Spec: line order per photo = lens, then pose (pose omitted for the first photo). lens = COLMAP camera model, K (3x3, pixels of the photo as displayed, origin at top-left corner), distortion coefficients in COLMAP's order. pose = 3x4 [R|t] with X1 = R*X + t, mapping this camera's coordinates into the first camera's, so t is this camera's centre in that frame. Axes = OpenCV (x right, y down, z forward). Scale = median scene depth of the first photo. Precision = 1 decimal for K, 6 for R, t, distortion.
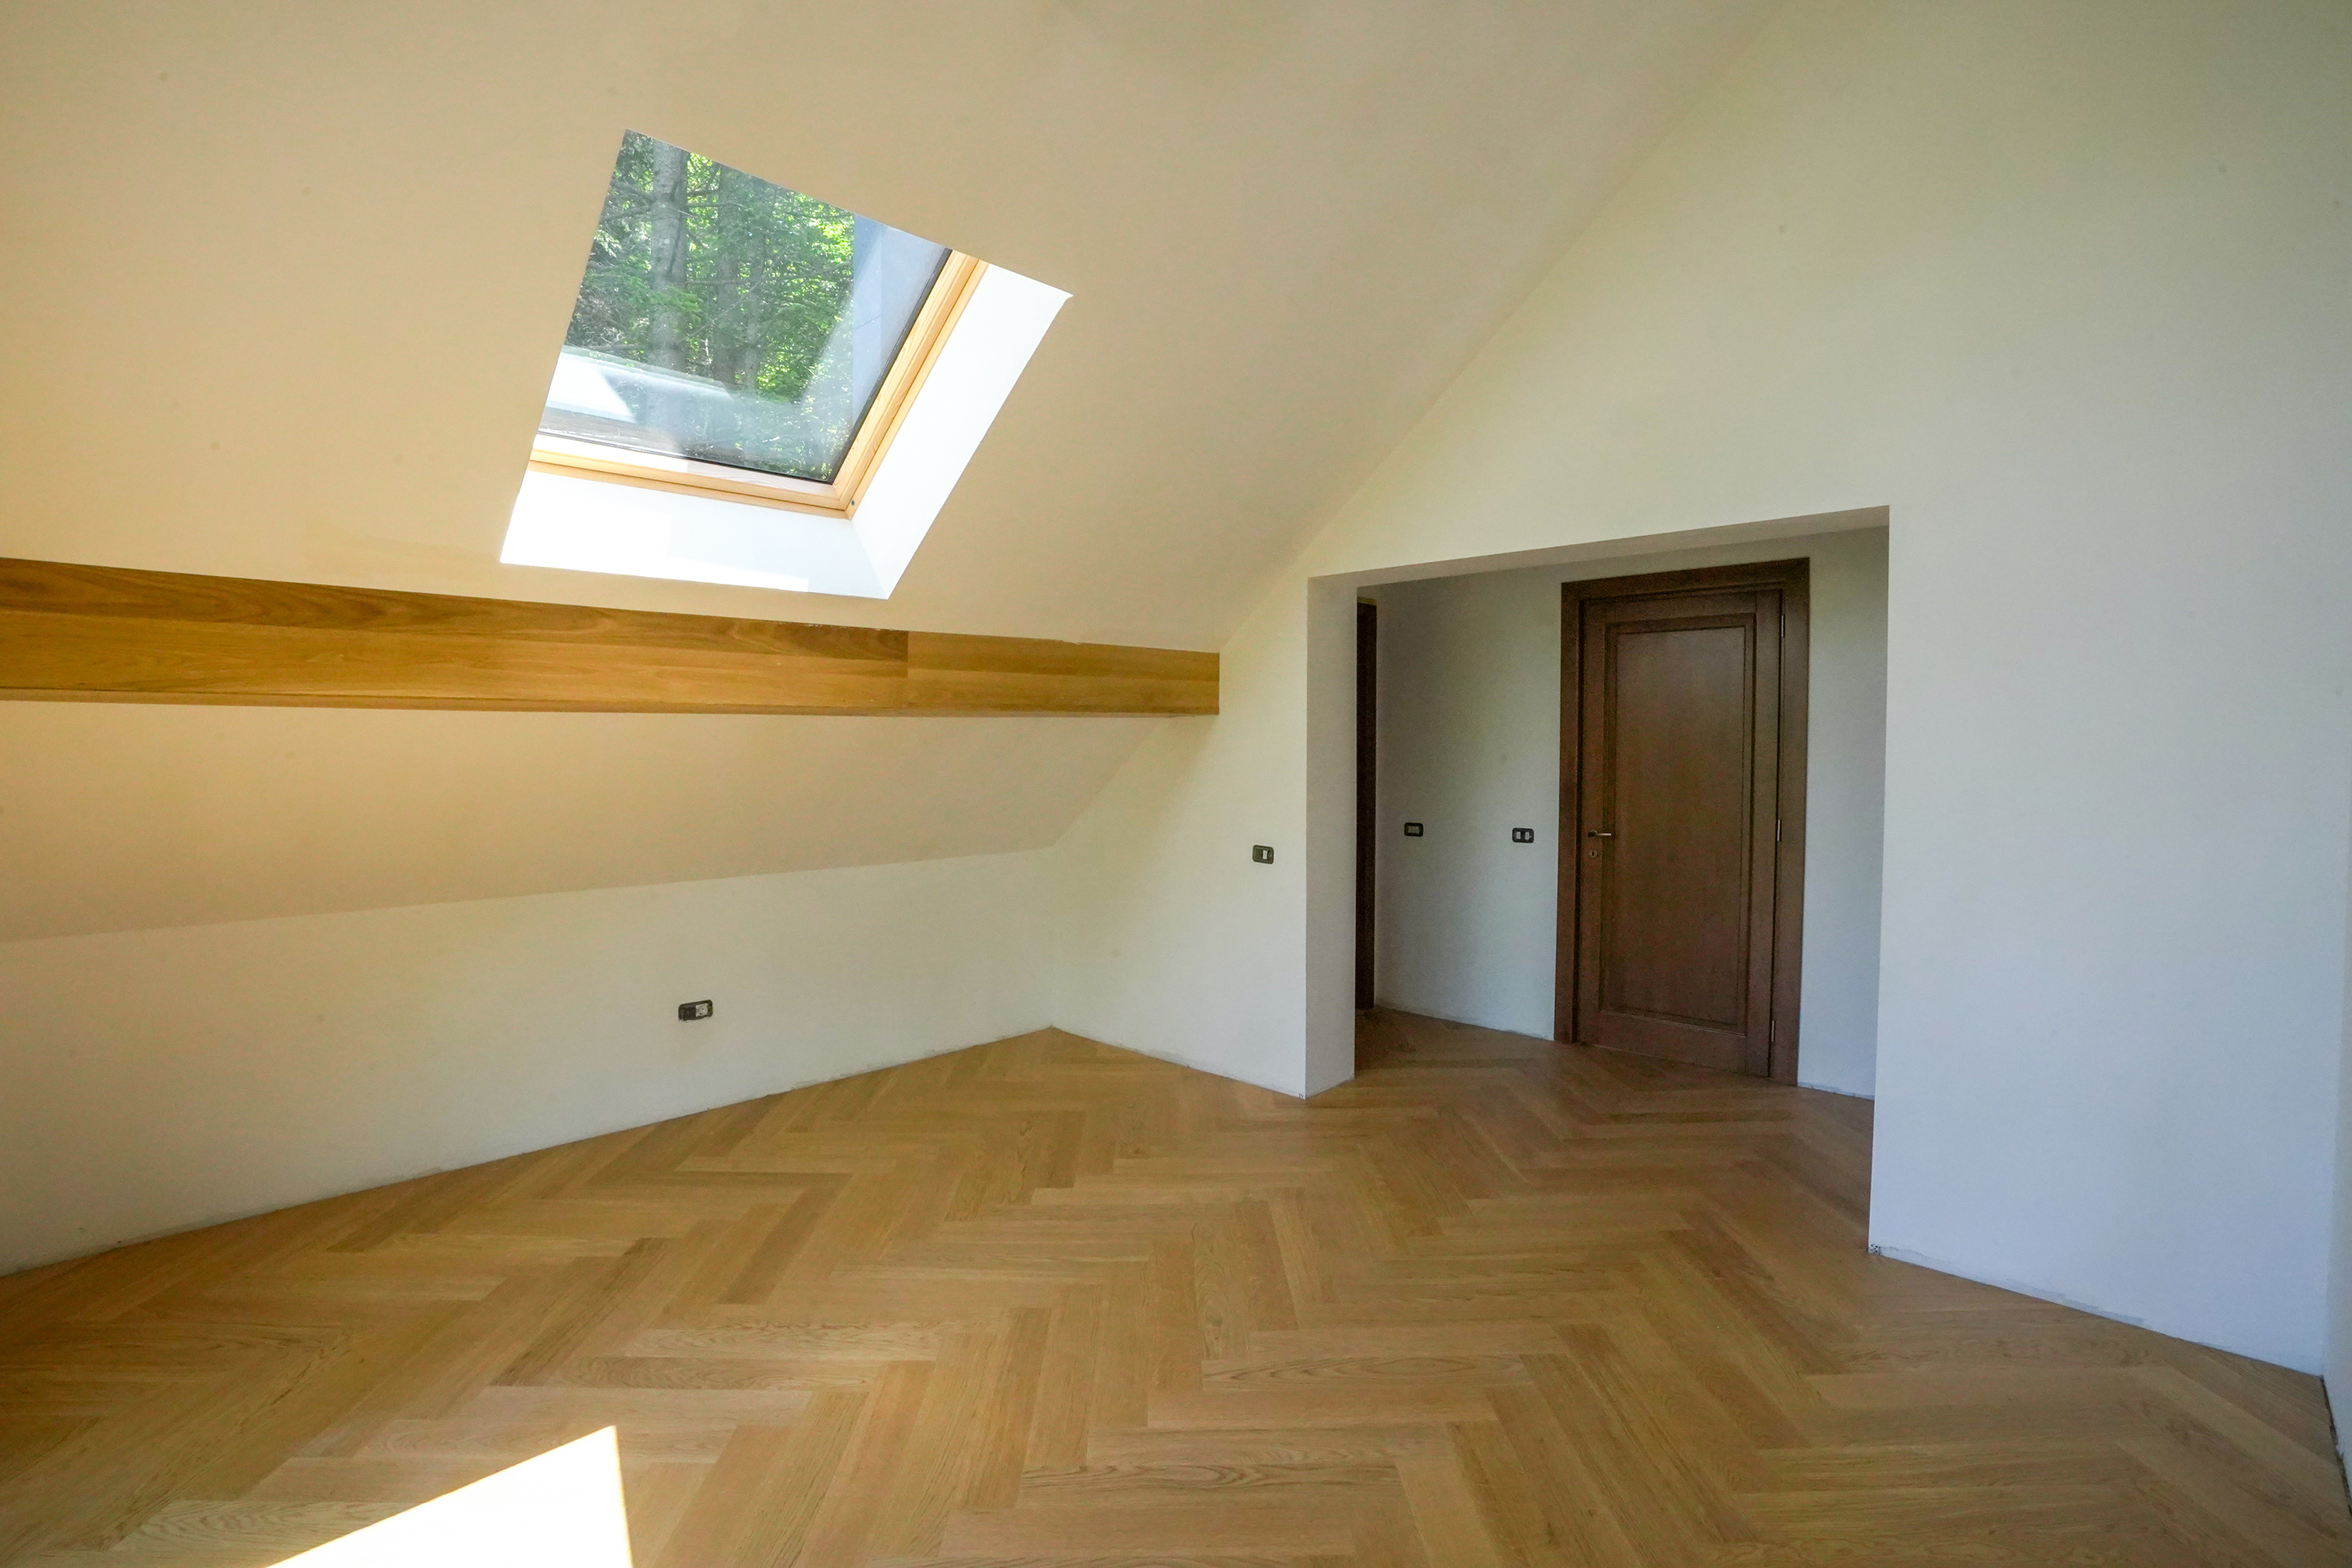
lens RADIAL K [[1084.9, 0, 1151.0], [0, 1084.9, 772.9], [0, 0, 1]] dist [-0.069019, 0.025821]
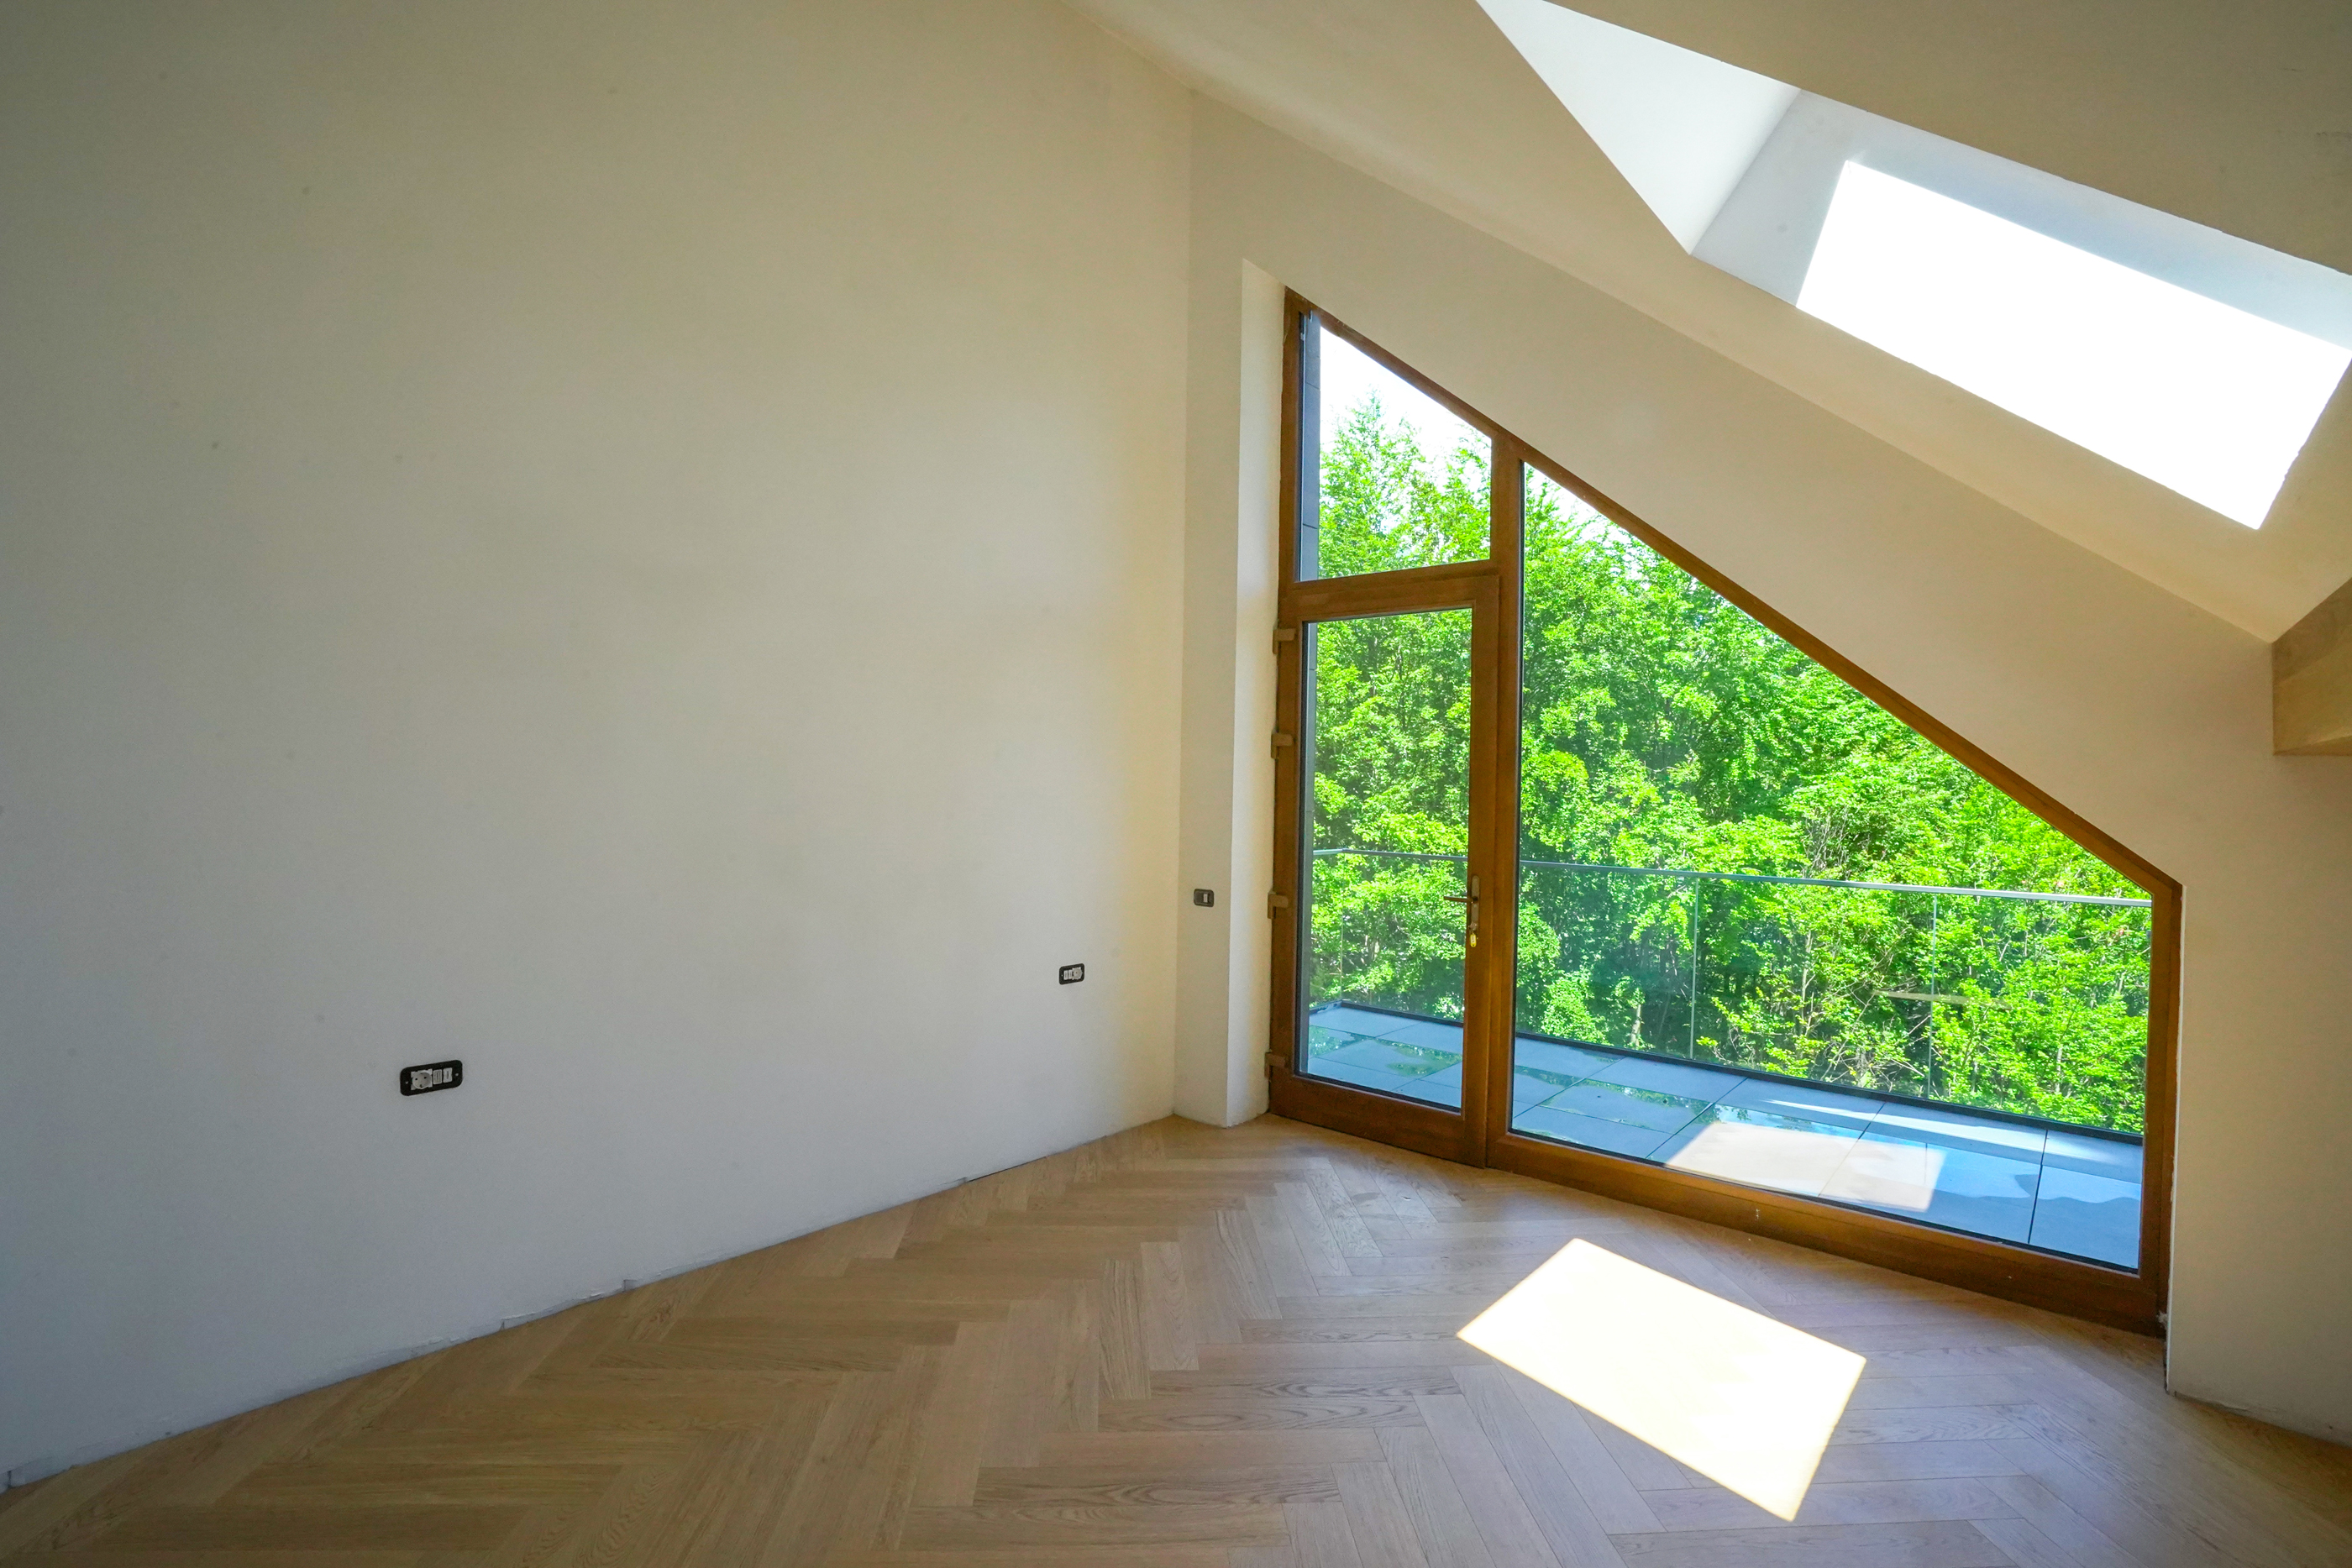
lens RADIAL K [[1084.9, 0, 1163.2], [0, 1084.9, 784.6], [0, 0, 1]] dist [-0.069019, 0.025821]
pose [[-0.998671, -0.014413, -0.049481, 0.066107], [-0.016247, 0.999188, 0.036861, -0.039887], [0.048910, 0.037616, -0.998095, 1.179785]]
